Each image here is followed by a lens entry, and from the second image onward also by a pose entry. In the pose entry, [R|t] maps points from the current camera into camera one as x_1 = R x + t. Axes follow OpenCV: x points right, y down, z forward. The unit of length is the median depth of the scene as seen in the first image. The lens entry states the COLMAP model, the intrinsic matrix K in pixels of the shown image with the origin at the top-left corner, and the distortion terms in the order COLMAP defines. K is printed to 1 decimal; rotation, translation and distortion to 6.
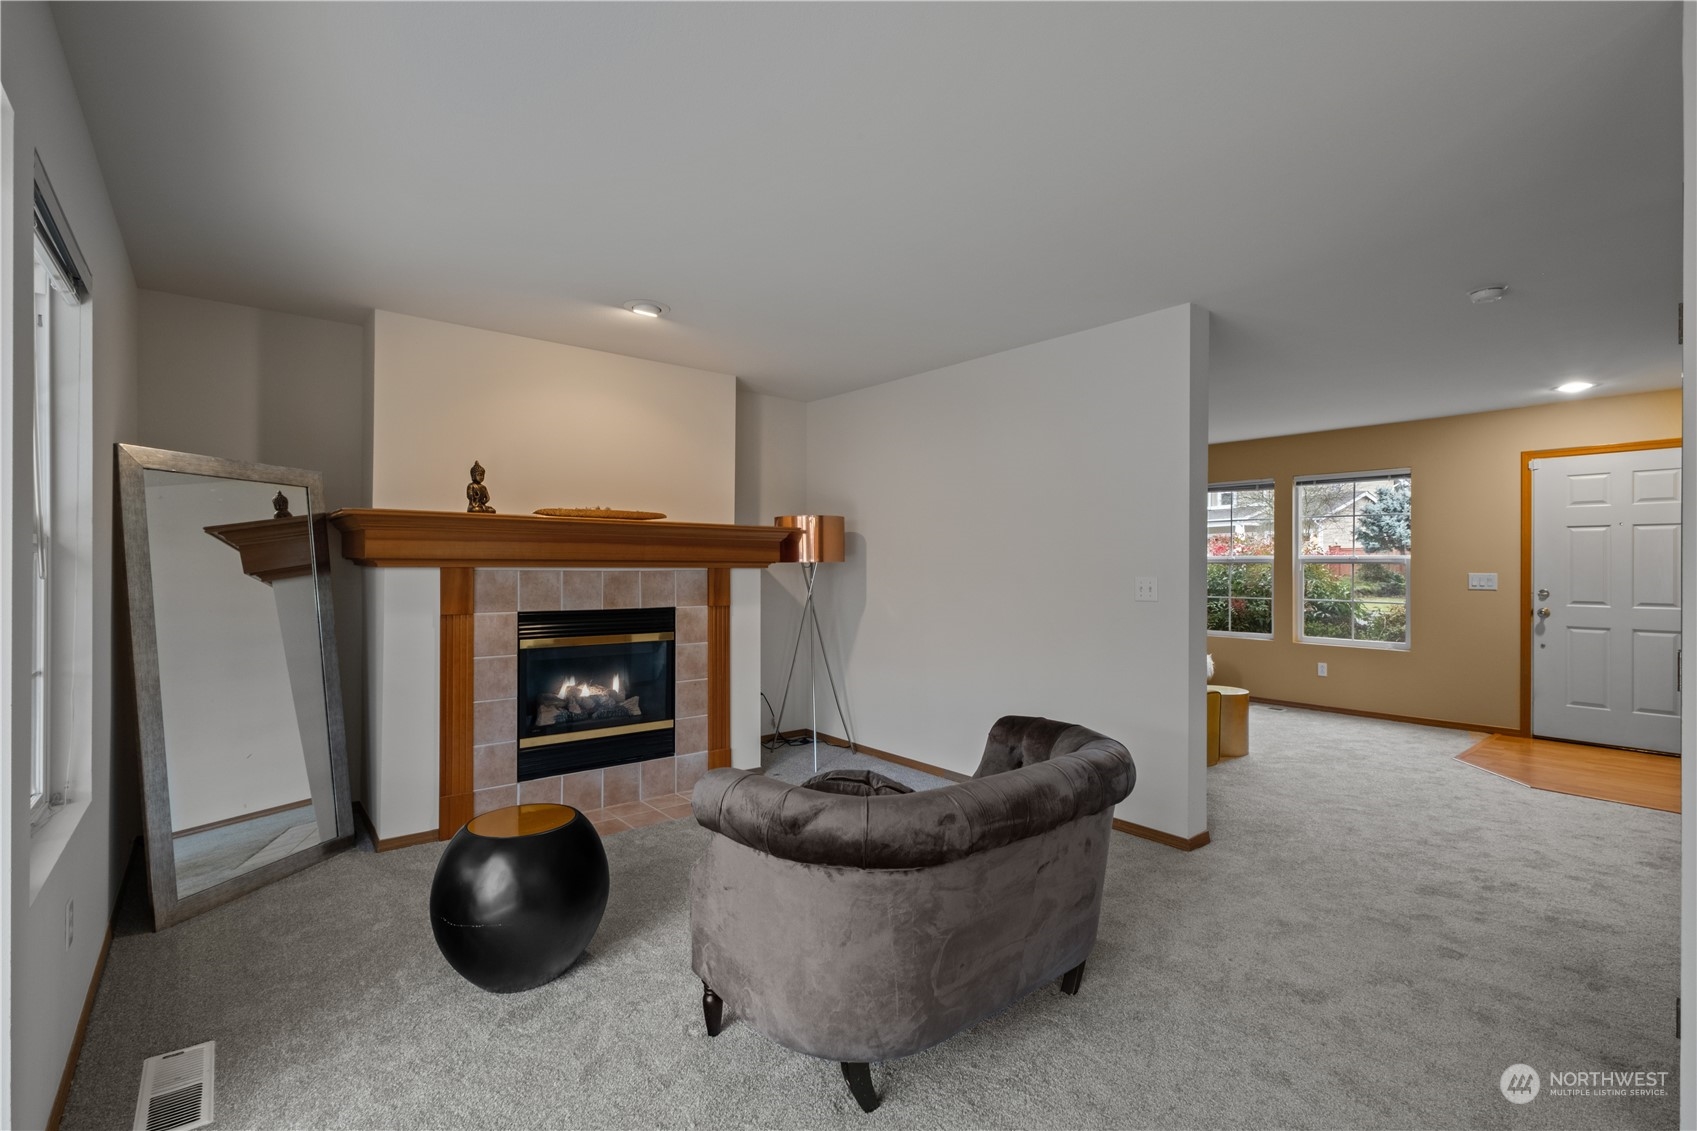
lens RADIAL K [[732.0, 0, 854.1], [0, 732.0, 569.1], [0, 0, 1]] dist [-0.011090, 0.001948]
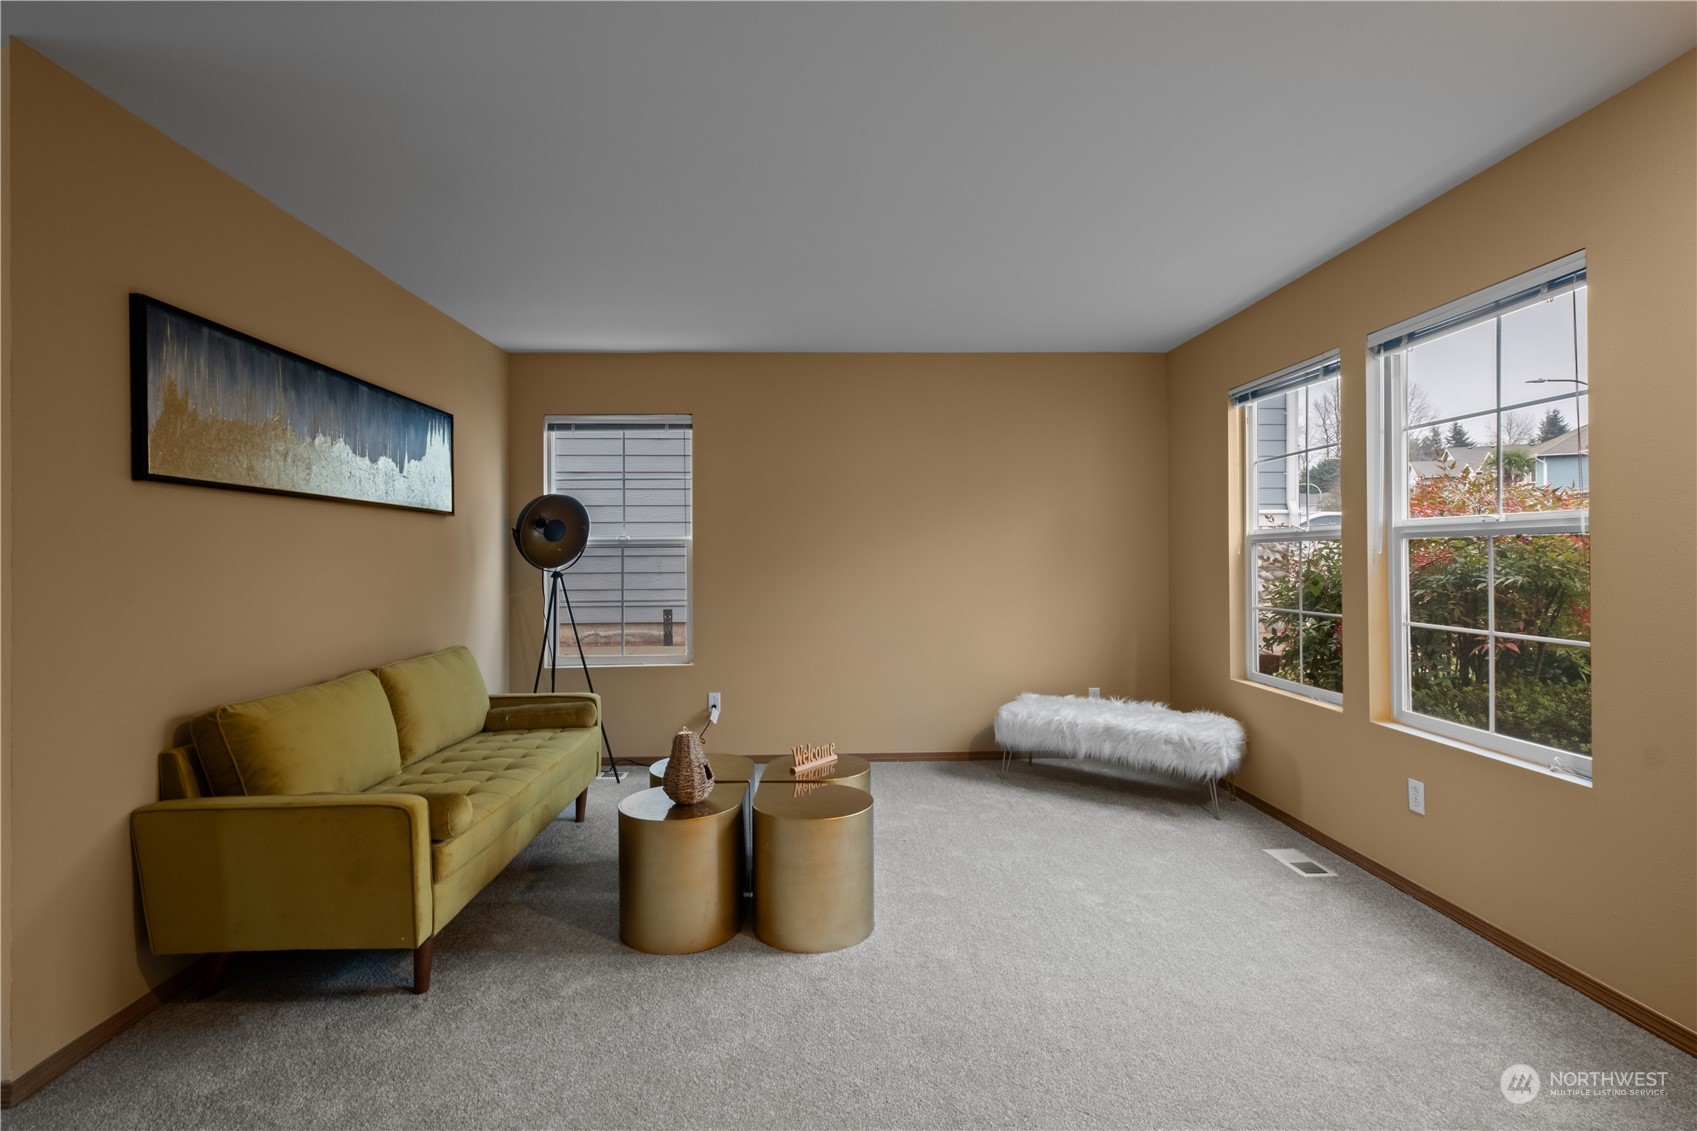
lens RADIAL K [[788.9, 0, 845.7], [0, 788.9, 552.6], [0, 0, 1]] dist [0.001141, 0.001611]
pose [[0.808627, -0.013399, -0.588169, 0.777404], [0.010012, 0.999909, -0.009014, 0.002697], [0.588236, 0.001400, 0.808688, 0.548630]]
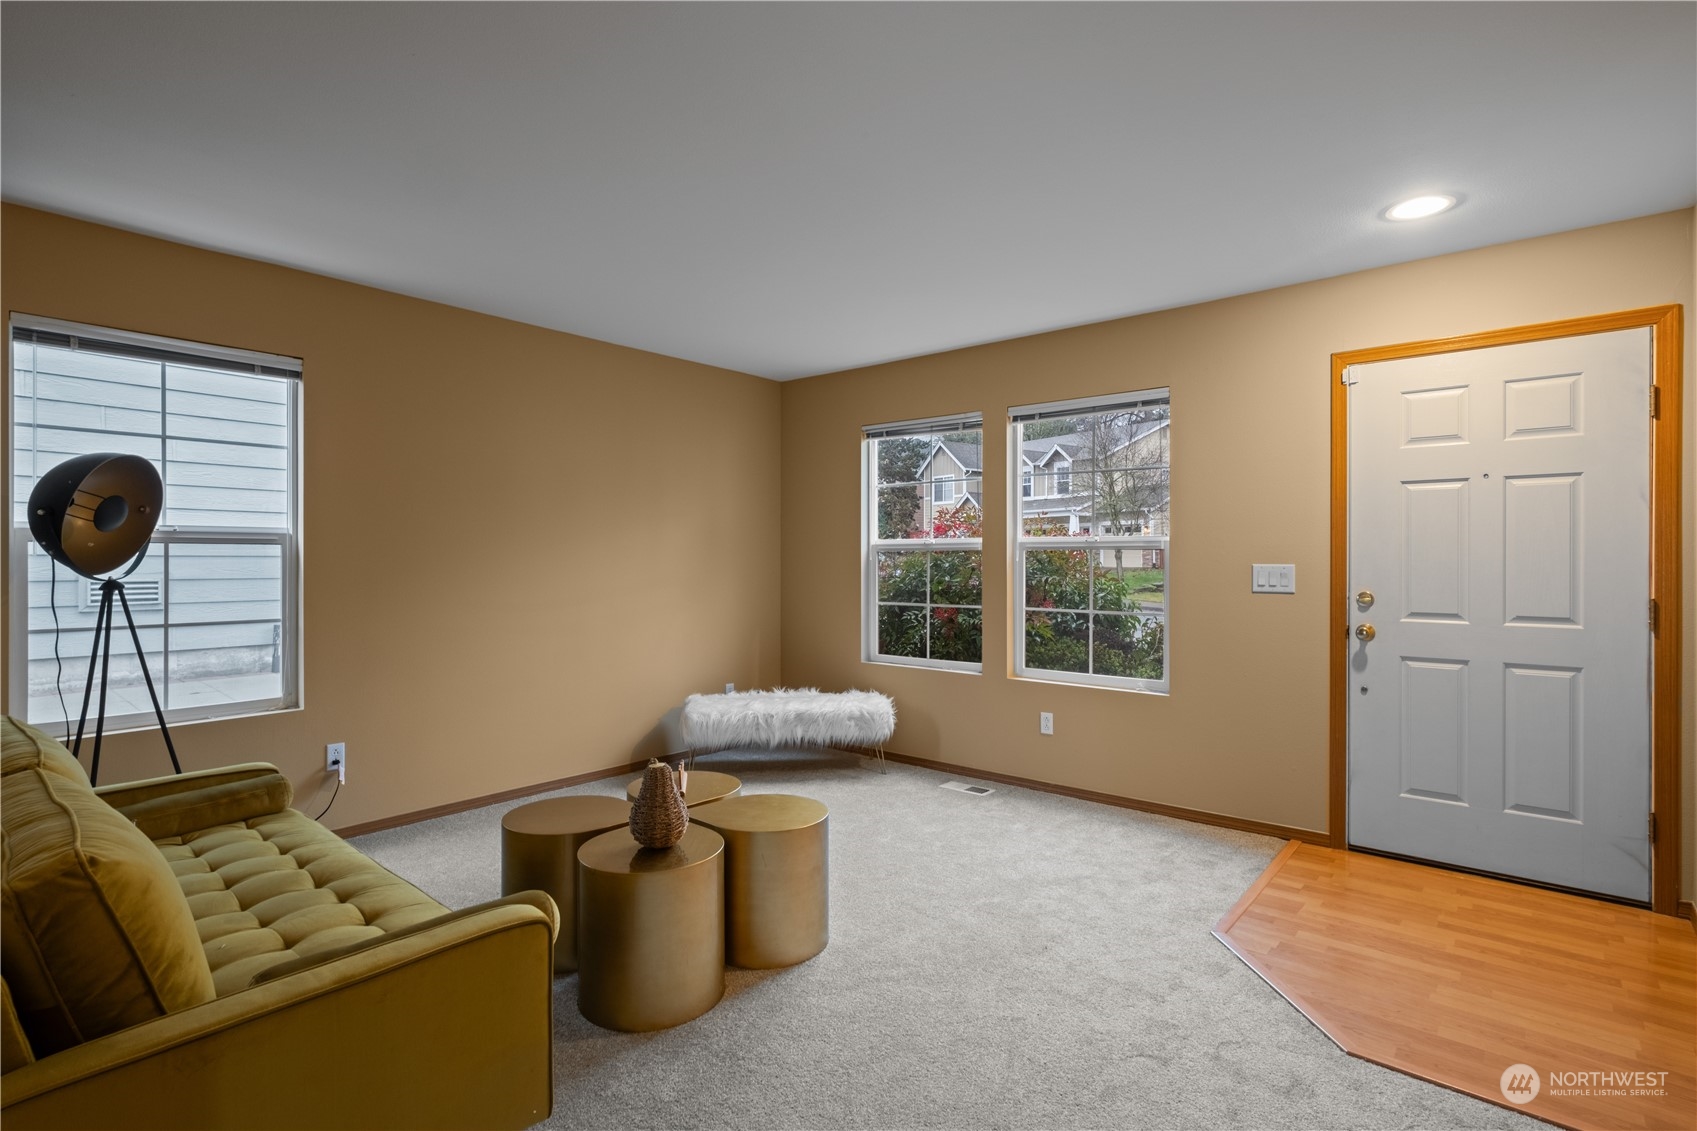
lens RADIAL K [[802.0, 0, 839.4], [0, 802.0, 567.8], [0, 0, 1]] dist [-0.011409, 0.000994]
pose [[0.981895, -0.005175, 0.189357, 0.416766], [0.004017, 0.999971, 0.006500, 0.003021], [-0.189385, -0.005622, 0.981887, 0.453332]]
